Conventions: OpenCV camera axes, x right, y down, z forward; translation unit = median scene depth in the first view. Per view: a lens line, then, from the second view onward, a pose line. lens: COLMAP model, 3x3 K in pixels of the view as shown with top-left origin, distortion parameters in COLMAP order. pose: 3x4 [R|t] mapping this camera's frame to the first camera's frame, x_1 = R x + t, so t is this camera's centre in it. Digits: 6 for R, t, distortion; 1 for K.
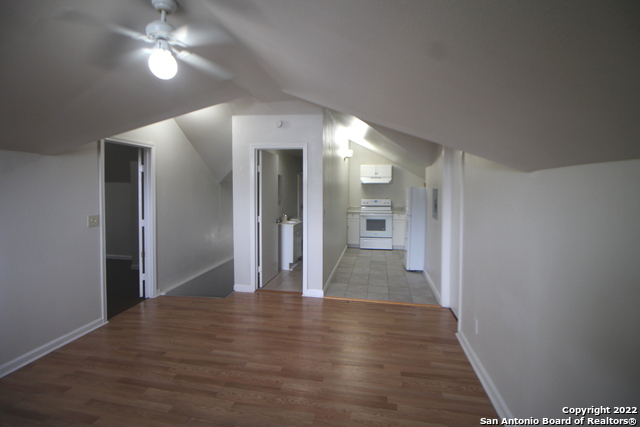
lens RADIAL K [[294.2, 0, 321.6], [0, 294.2, 192.7], [0, 0, 1]] dist [-0.009878, -0.000349]
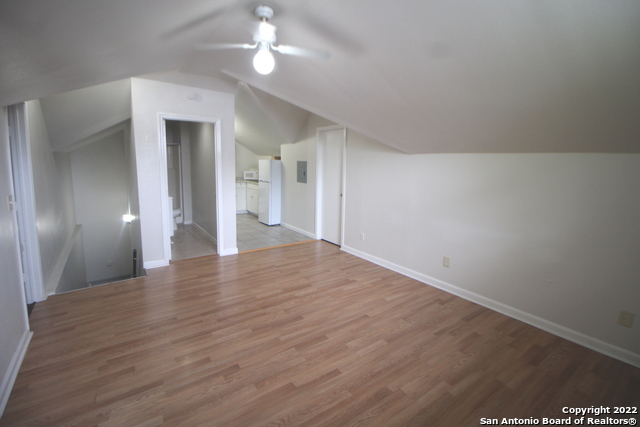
lens RADIAL K [[294.2, 0, 321.6], [0, 294.2, 192.7], [0, 0, 1]] dist [-0.009878, -0.000349]
pose [[0.696271, -0.071176, 0.714242, -0.446296], [0.003848, 0.995427, 0.095447, 0.002841], [-0.717769, -0.063709, 0.693361, -0.035210]]
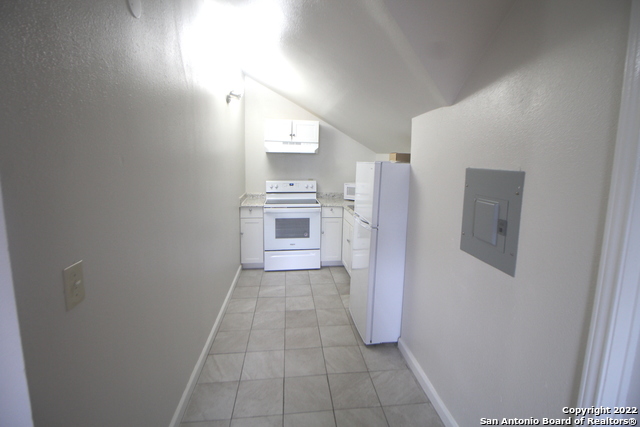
lens RADIAL K [[294.2, 0, 321.6], [0, 294.2, 192.7], [0, 0, 1]] dist [-0.009878, -0.000349]
pose [[0.953669, -0.024803, 0.299834, 0.094355], [-0.004356, 0.995353, 0.096193, -0.015591], [-0.300827, -0.093042, 0.949129, 0.608205]]
